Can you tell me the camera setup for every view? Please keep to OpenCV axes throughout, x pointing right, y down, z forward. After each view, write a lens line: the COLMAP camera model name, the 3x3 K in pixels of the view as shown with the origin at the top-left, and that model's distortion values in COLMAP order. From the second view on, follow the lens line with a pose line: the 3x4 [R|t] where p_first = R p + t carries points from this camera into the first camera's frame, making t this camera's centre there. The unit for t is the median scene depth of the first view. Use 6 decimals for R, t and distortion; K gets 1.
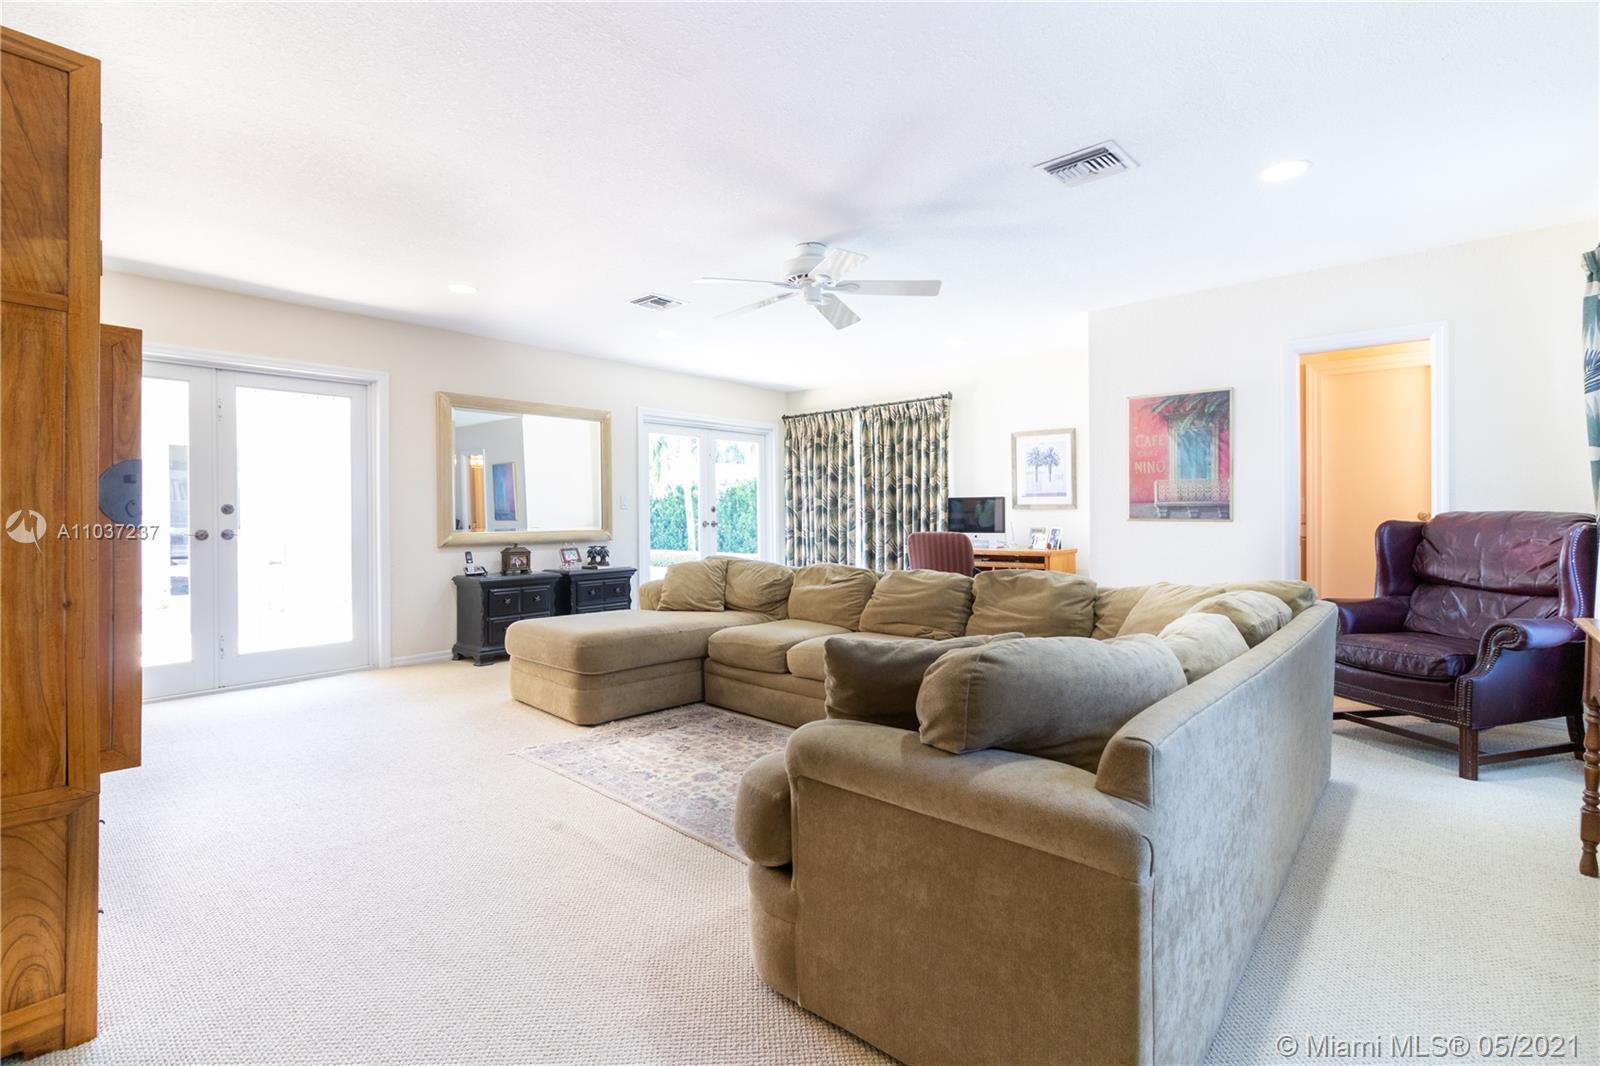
lens RADIAL K [[754.4, 0, 804.2], [0, 754.4, 522.9], [0, 0, 1]] dist [0.000331, 0.000295]
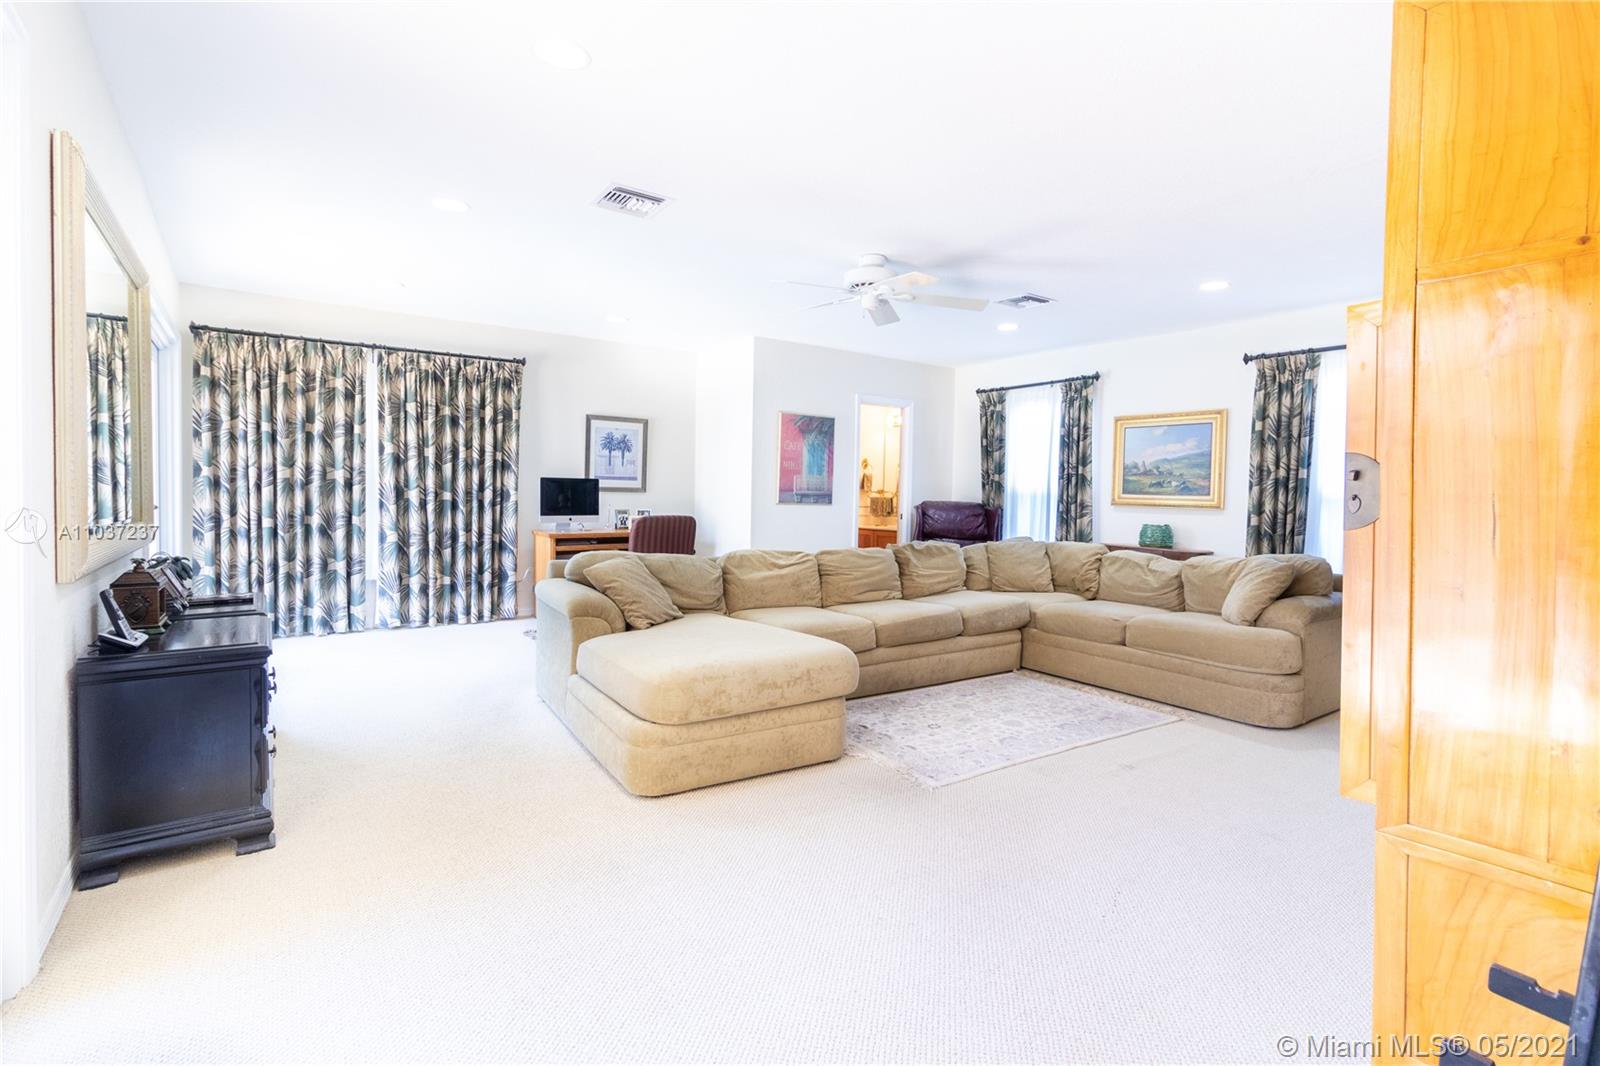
lens RADIAL K [[754.4, 0, 809.4], [0, 754.4, 526.2], [0, 0, 1]] dist [0.000331, 0.000295]
pose [[0.209333, -0.031698, 0.977330, -0.661552], [-0.006244, 0.999411, 0.033752, -0.007577], [-0.977824, -0.013167, 0.209012, 0.519369]]
